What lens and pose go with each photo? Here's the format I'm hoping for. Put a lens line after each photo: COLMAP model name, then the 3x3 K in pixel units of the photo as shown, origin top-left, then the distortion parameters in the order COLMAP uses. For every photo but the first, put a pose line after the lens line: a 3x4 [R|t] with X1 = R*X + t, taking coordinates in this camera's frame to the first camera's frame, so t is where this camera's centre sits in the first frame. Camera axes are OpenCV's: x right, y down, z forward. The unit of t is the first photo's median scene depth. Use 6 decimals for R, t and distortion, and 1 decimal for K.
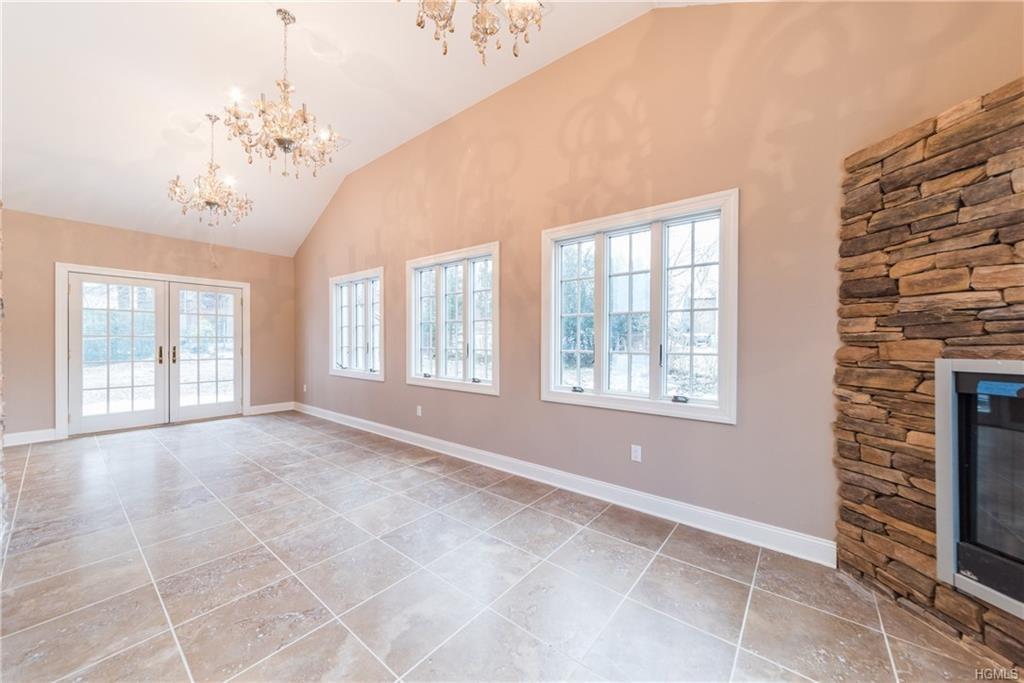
lens RADIAL K [[354.7, 0, 512.0], [0, 354.7, 341.5], [0, 0, 1]] dist [0.000482, 0.000064]
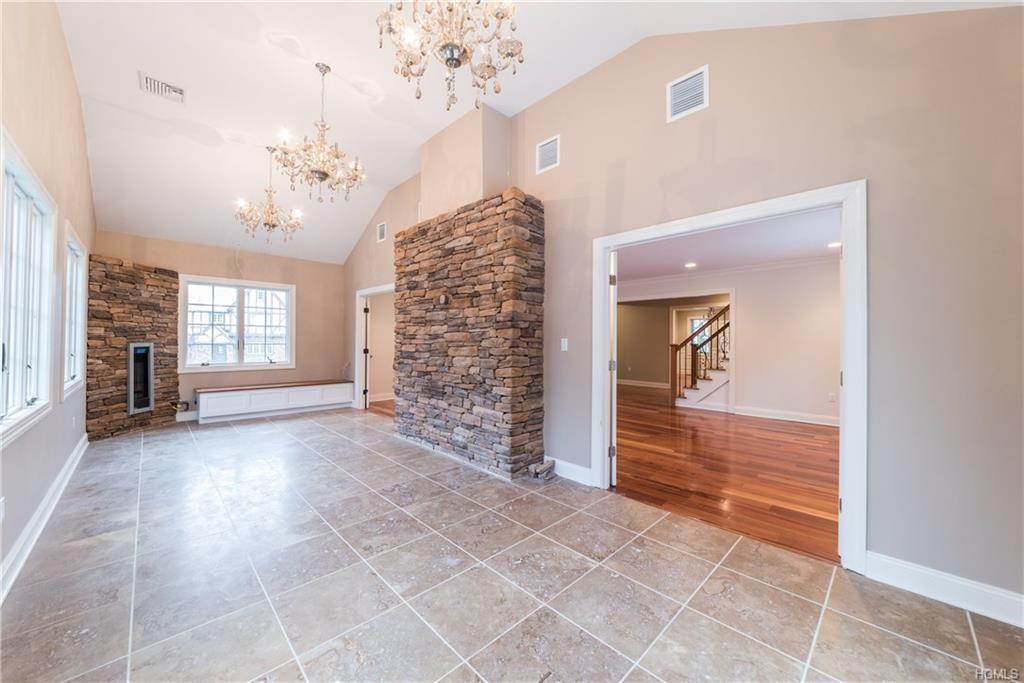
lens RADIAL K [[377.7, 0, 506.6], [0, 377.7, 337.7], [0, 0, 1]] dist [-0.001439, -0.000089]
pose [[-0.987763, -0.012996, 0.155418, -2.095110], [-0.013697, 0.999900, -0.003442, -0.028183], [-0.155358, -0.005529, -0.987843, 3.107083]]
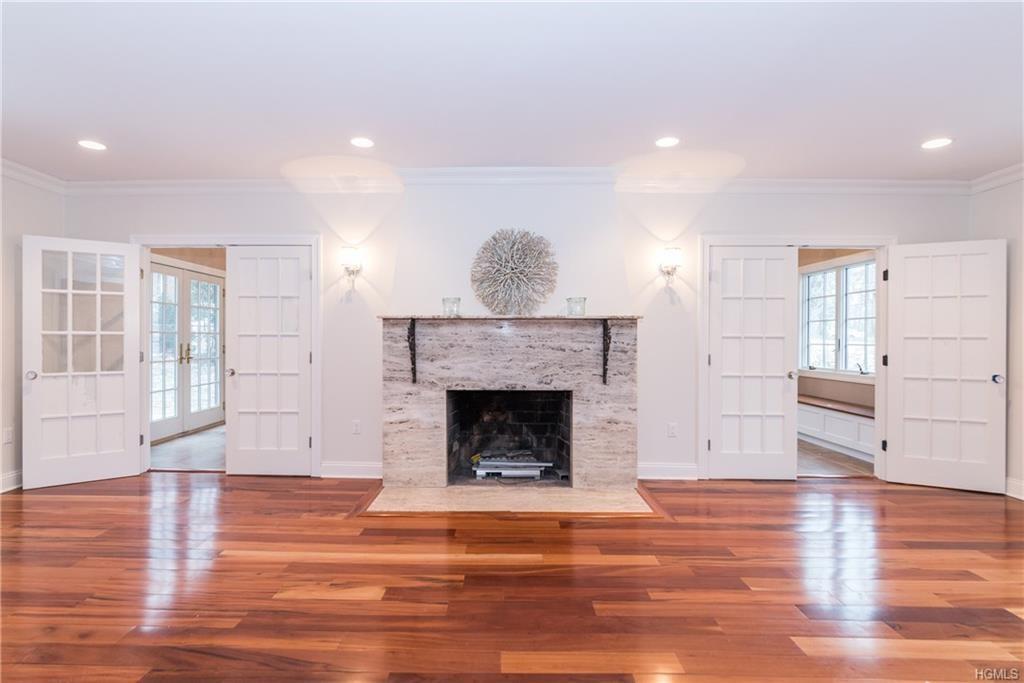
lens RADIAL K [[479.4, 0, 512.0], [0, 479.4, 341.5], [0, 0, 1]] dist [-0.005250, -0.000937]
pose [[0.802814, -0.006620, 0.596193, -2.934990], [0.006213, 0.999977, 0.002737, 0.007201], [-0.596197, 0.001507, 0.802837, -1.277003]]
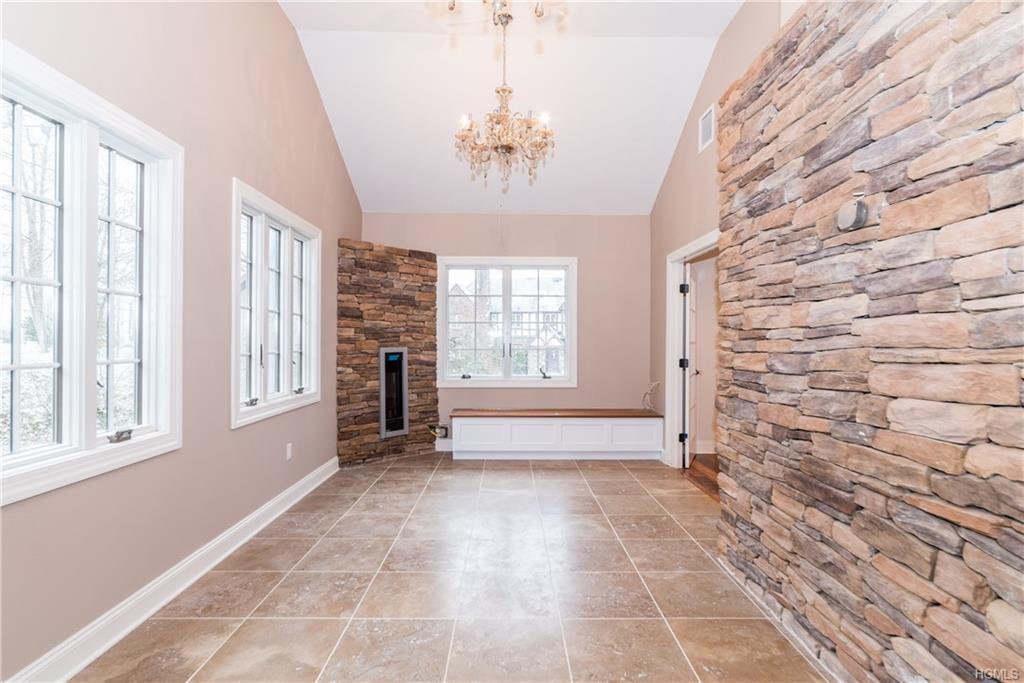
lens RADIAL K [[510.4, 0, 512.5], [0, 510.4, 344.9], [0, 0, 1]] dist [-0.003286, -0.001033]
pose [[-0.617337, -0.014283, 0.786569, -1.735799], [-0.005977, 0.999891, 0.013466, -0.019450], [-0.786676, 0.003612, -0.617355, 2.044133]]
